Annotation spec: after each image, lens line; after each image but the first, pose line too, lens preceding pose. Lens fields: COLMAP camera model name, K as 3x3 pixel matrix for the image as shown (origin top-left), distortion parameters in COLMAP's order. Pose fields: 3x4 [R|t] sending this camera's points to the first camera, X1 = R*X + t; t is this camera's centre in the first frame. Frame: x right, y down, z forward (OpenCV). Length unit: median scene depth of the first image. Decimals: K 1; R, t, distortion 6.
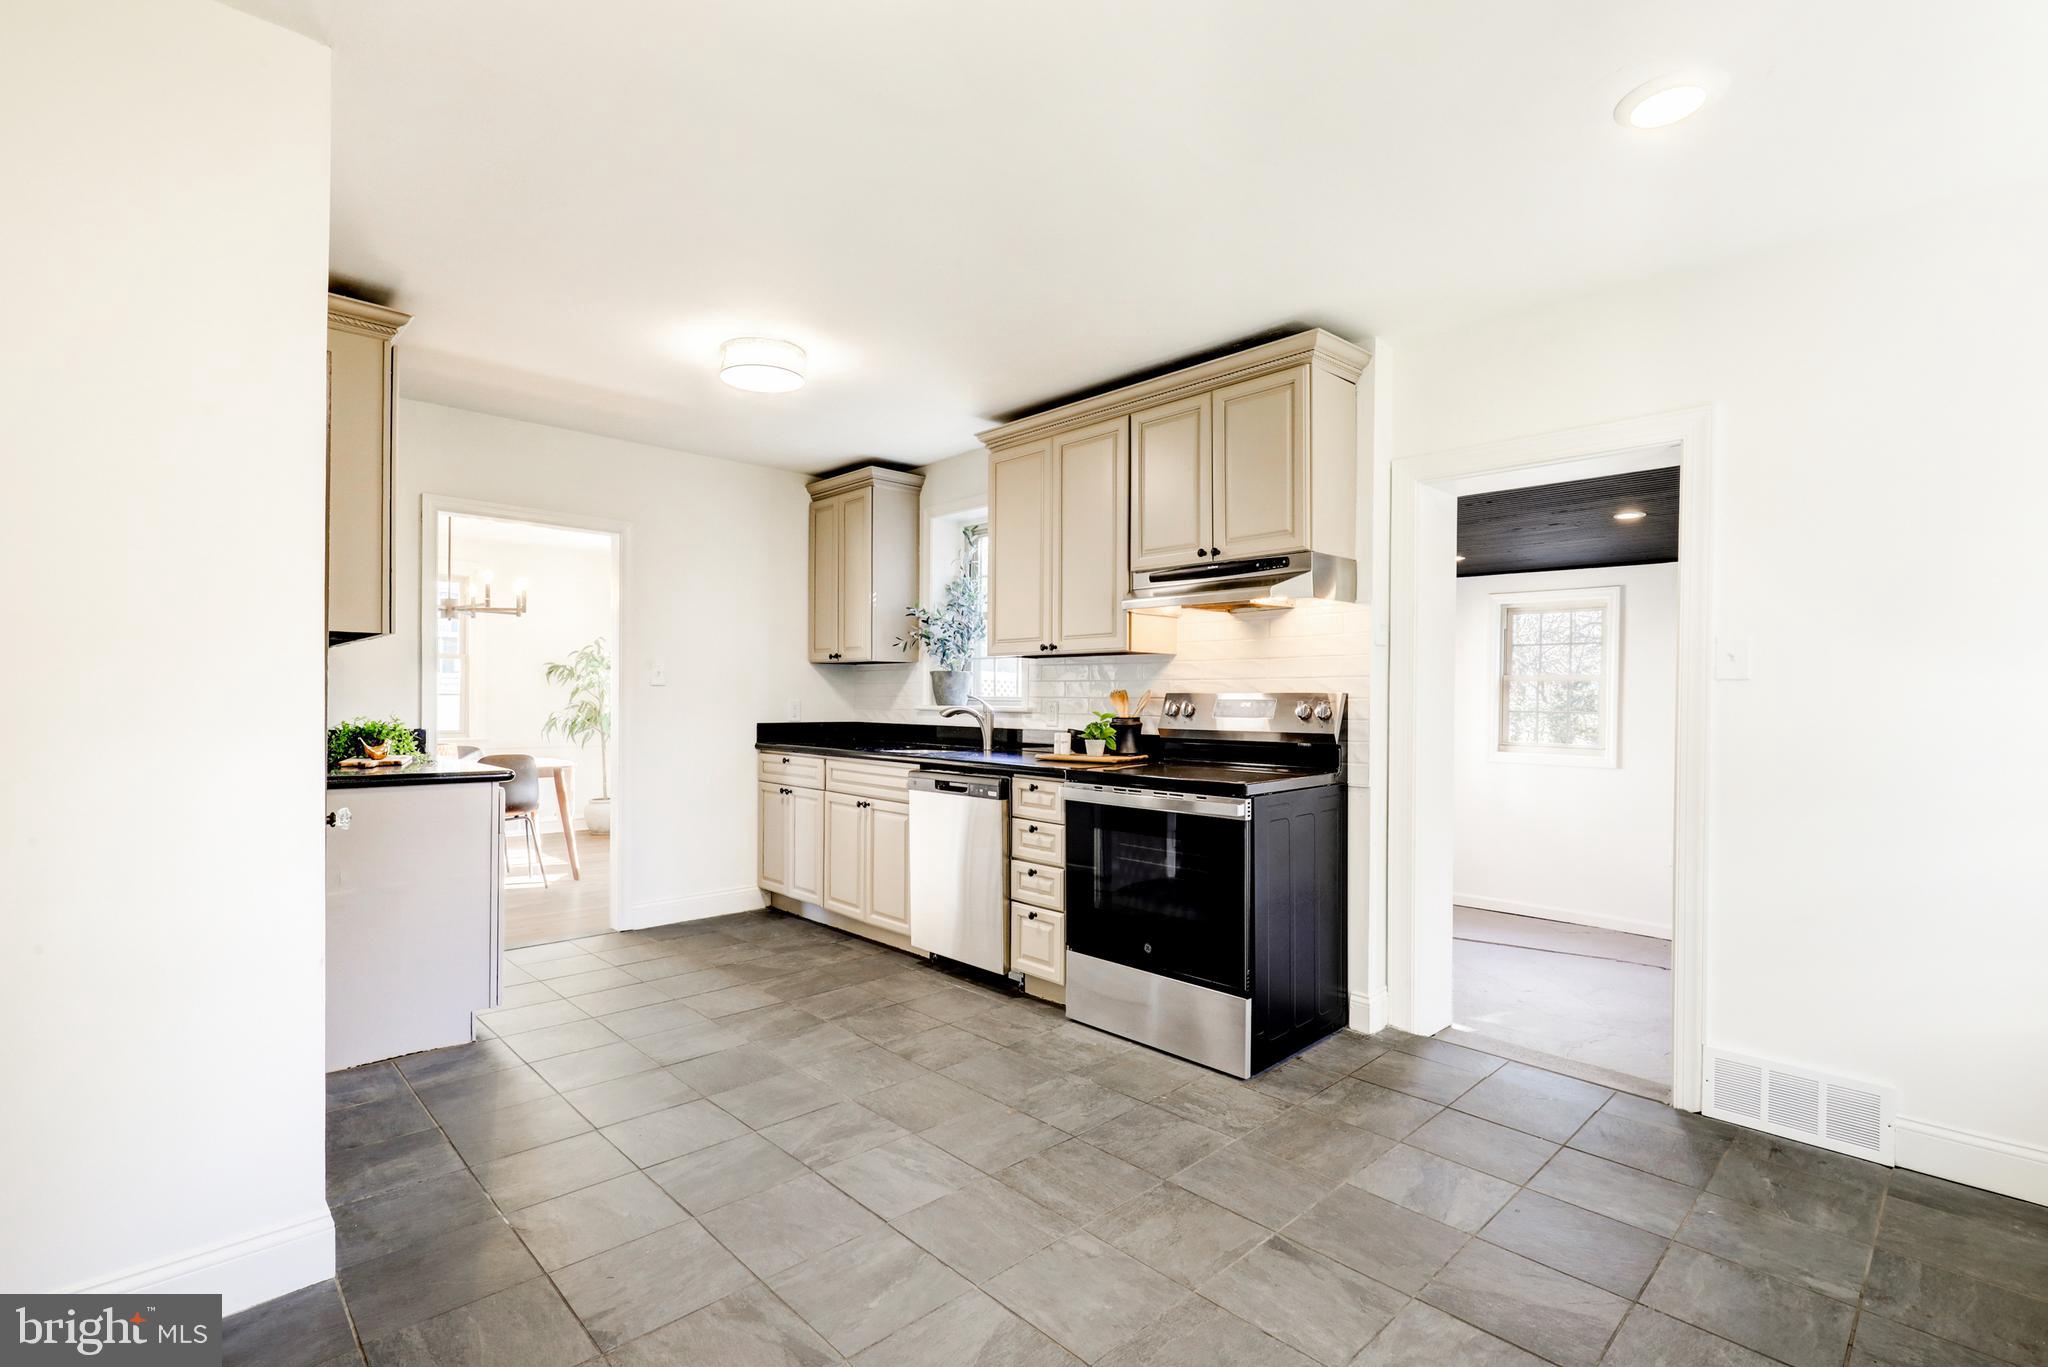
lens RADIAL K [[926.7, 0, 1034.1], [0, 926.7, 702.1], [0, 0, 1]] dist [0.001391, 0.000229]
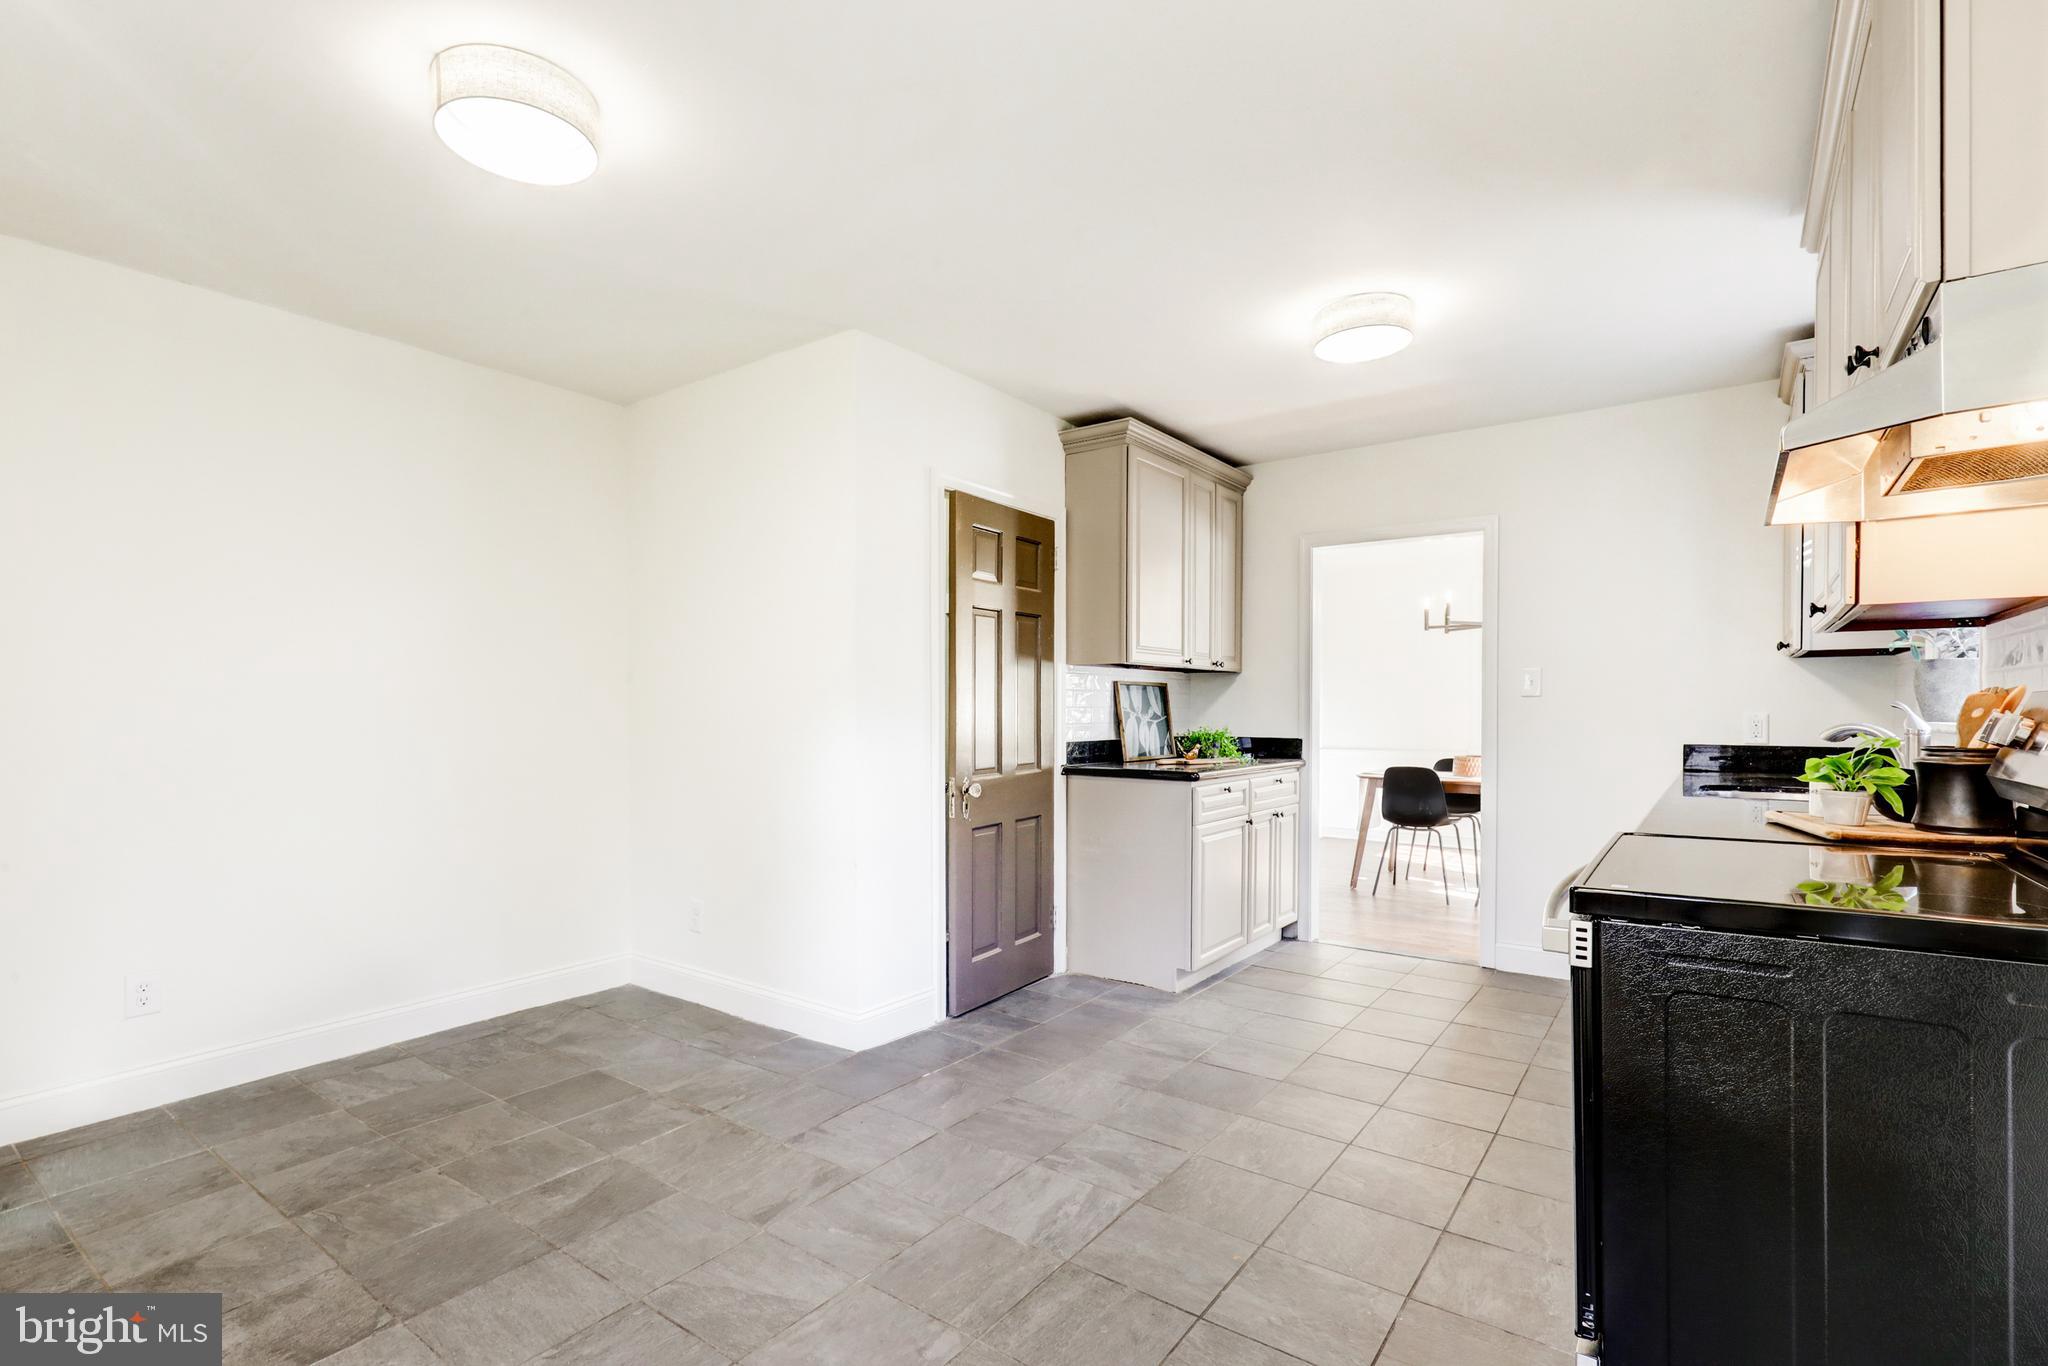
lens RADIAL K [[955.2, 0, 1020.8], [0, 955.2, 717.9], [0, 0, 1]] dist [0.000947, 0.000173]
pose [[0.170721, 0.002197, -0.985317, 0.404037], [-0.003856, 0.999991, 0.001562, 0.002699], [0.985312, 0.003532, 0.170728, 0.398019]]
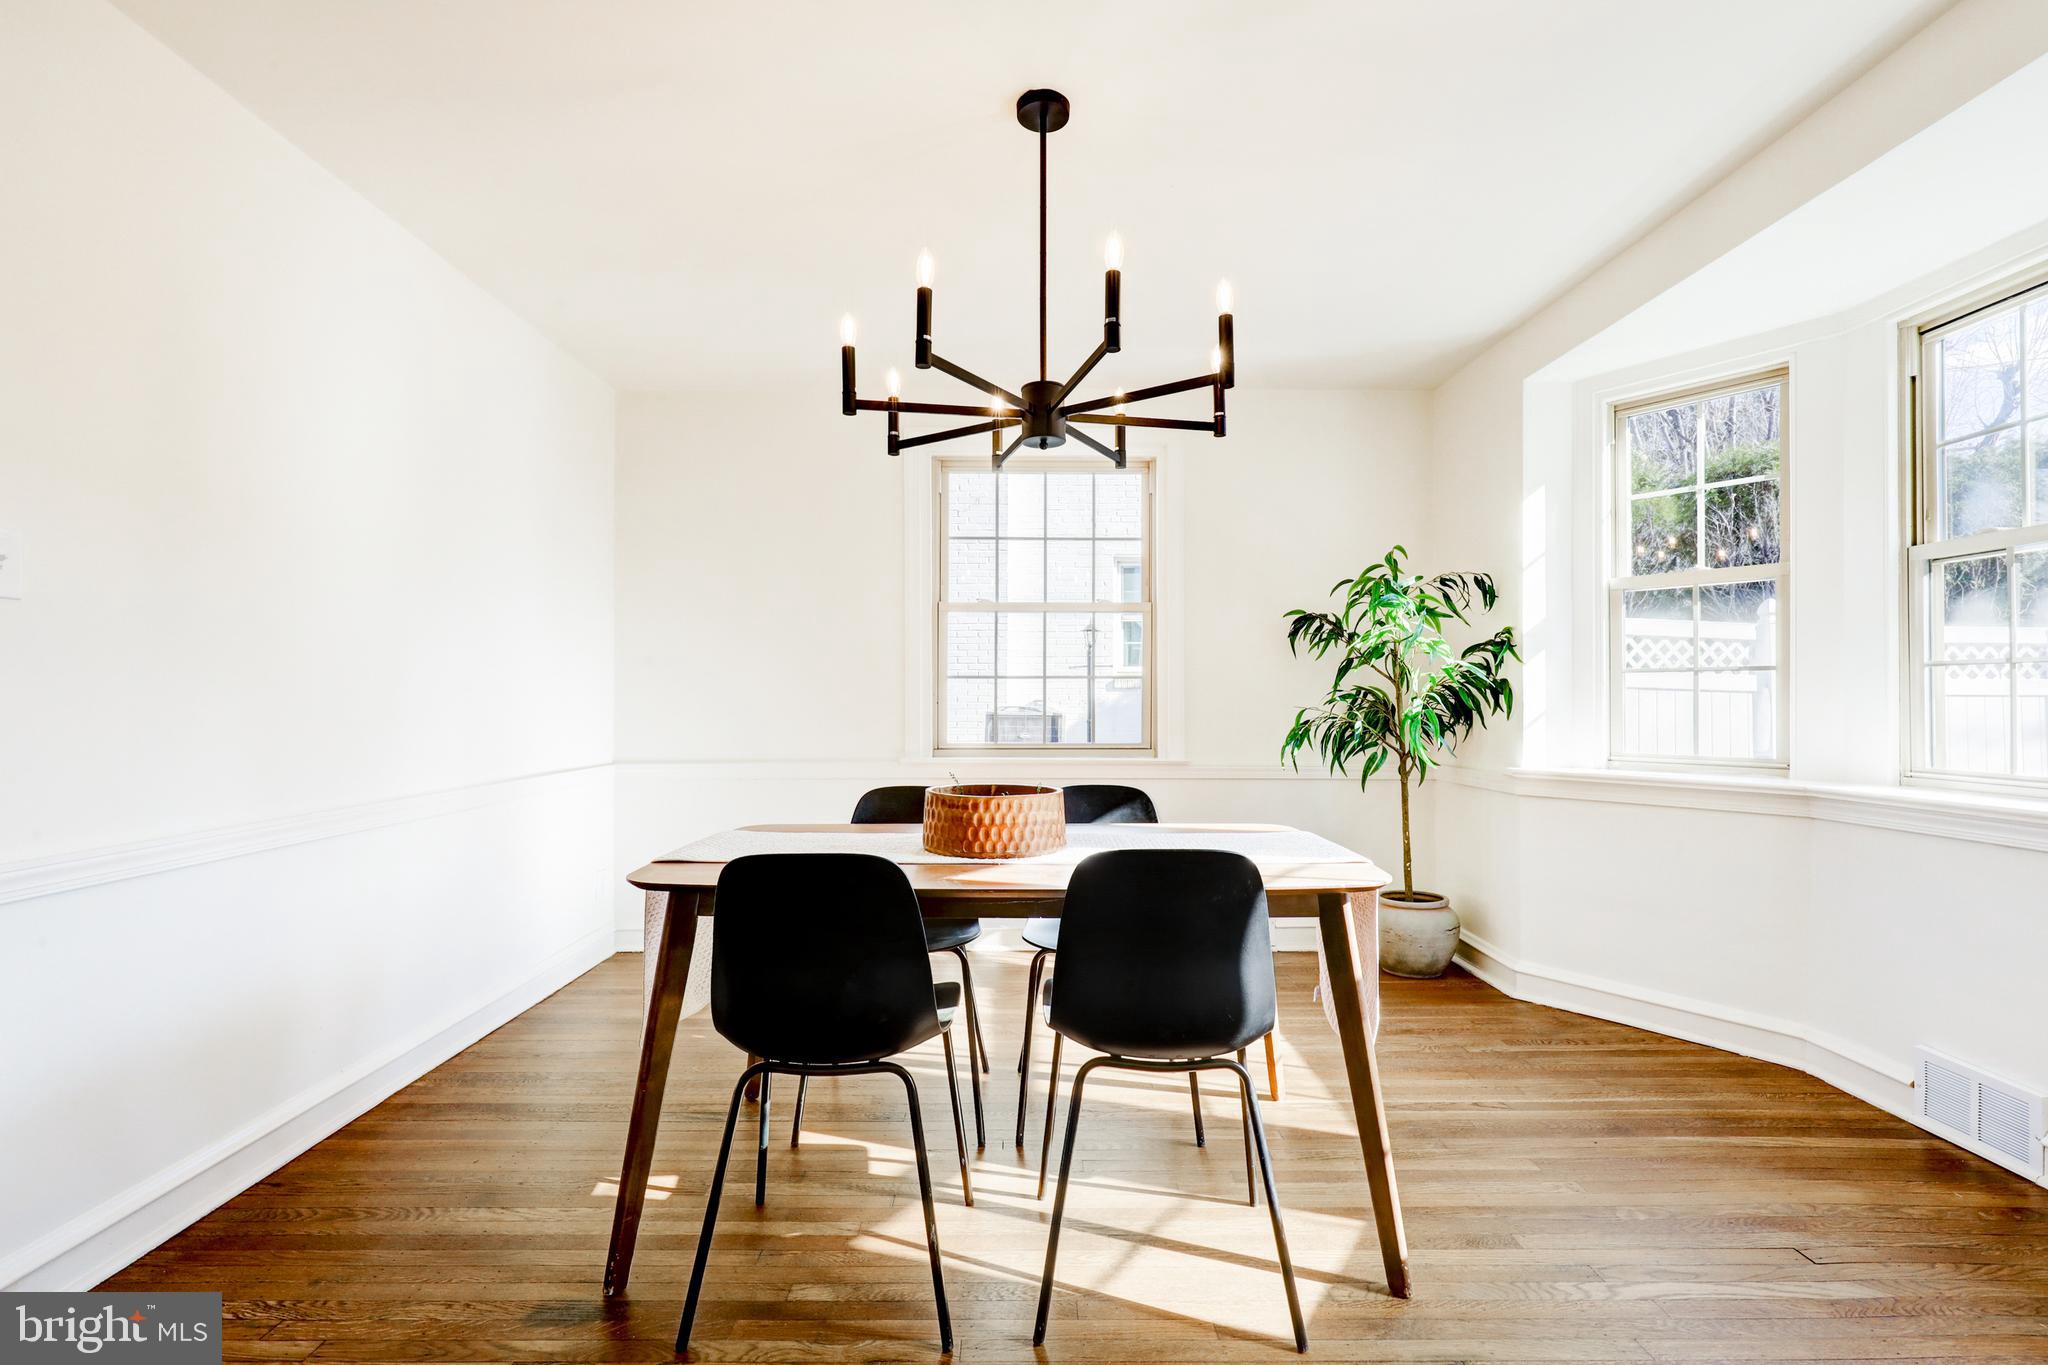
lens RADIAL K [[926.7, 0, 1034.1], [0, 926.7, 701.1], [0, 0, 1]] dist [0.001391, 0.000229]
pose [[0.732458, -0.007541, -0.680771, -0.509076], [0.002906, 0.999964, -0.007950, 0.017261], [0.680806, 0.003845, 0.732453, 0.957812]]
